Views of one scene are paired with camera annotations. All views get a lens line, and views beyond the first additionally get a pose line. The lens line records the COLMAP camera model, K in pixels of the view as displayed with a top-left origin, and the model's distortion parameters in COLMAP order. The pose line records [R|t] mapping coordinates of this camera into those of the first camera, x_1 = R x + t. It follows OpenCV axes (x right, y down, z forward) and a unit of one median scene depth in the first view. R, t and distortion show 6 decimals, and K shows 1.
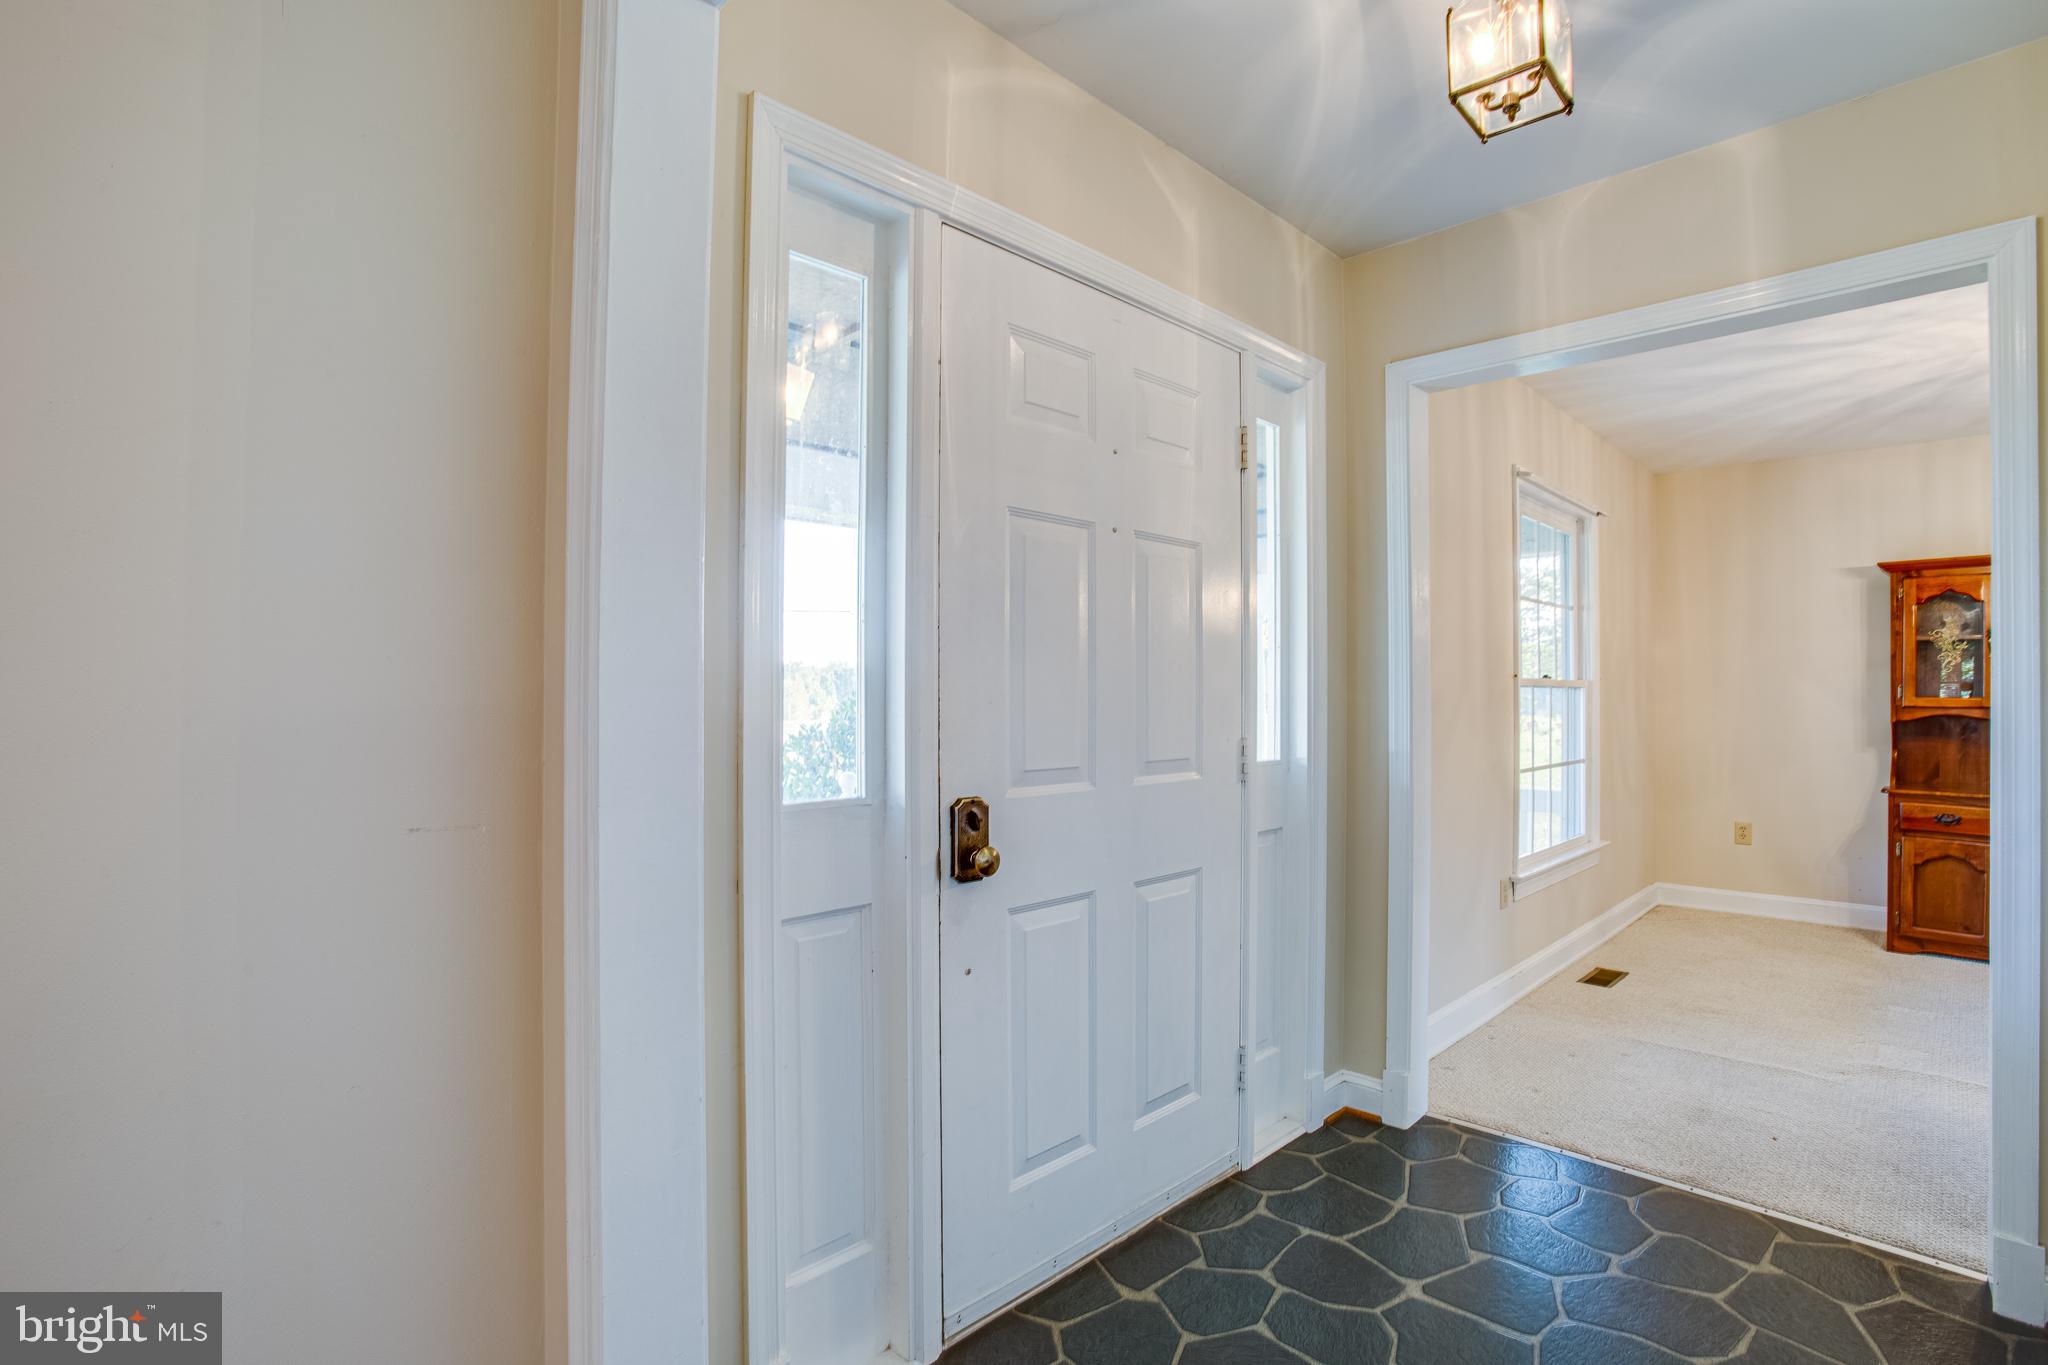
lens RADIAL K [[934.2, 0, 1014.4], [0, 934.2, 694.6], [0, 0, 1]] dist [-0.048633, 0.005656]
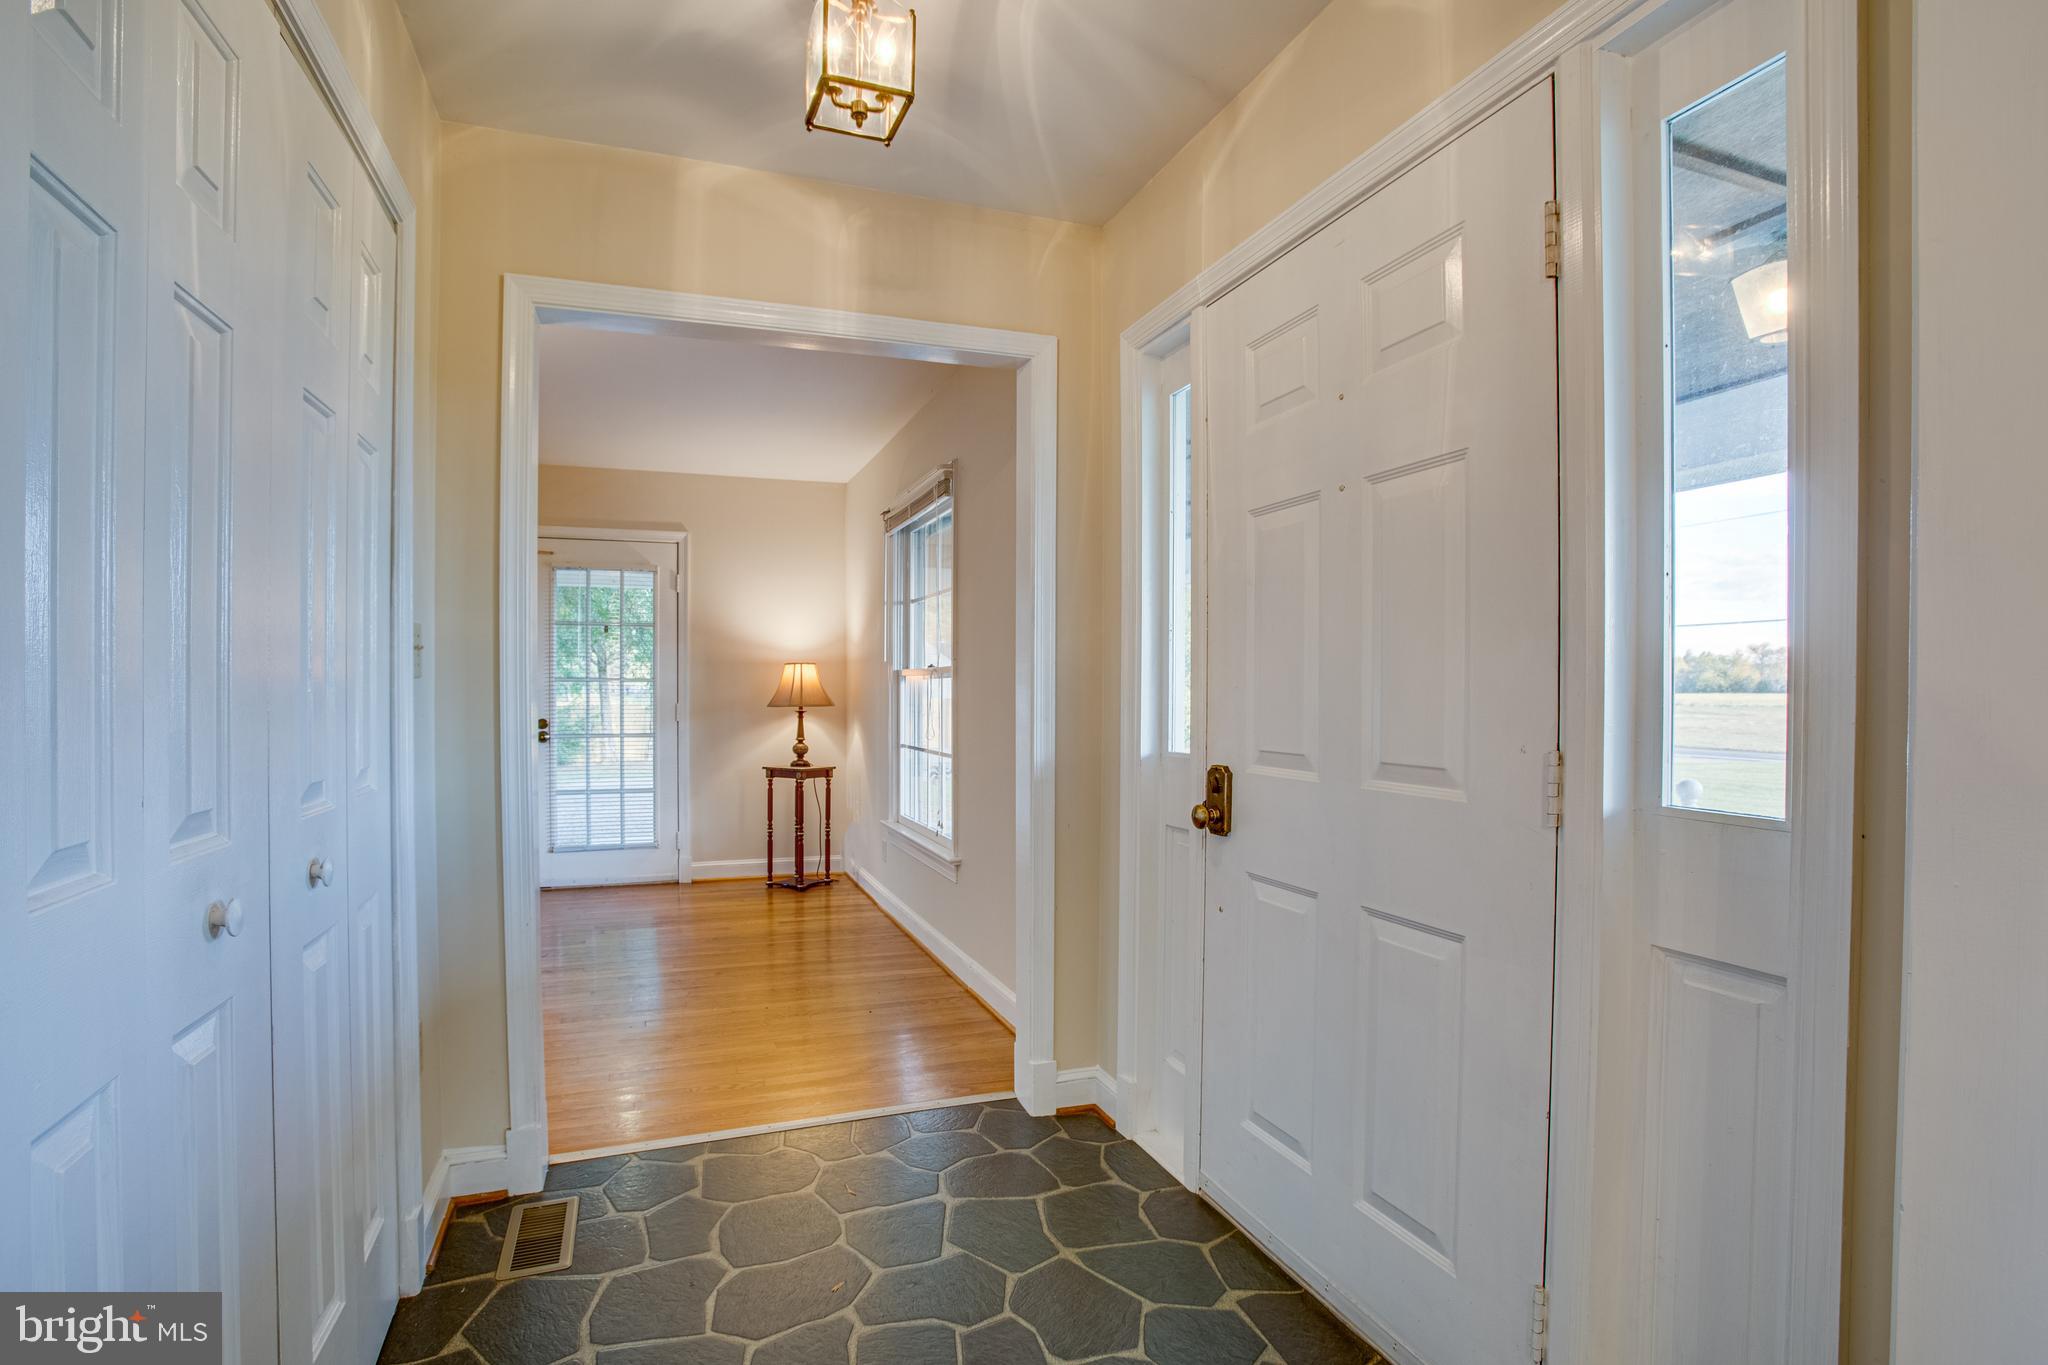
lens RADIAL K [[934.2, 0, 989.5], [0, 934.2, 704.2], [0, 0, 1]] dist [-0.048633, 0.005656]
pose [[-0.380056, 0.012055, -0.924885, 1.108632], [-0.001447, 0.999906, 0.013627, 0.014044], [0.924962, 0.006517, -0.380003, 1.109619]]
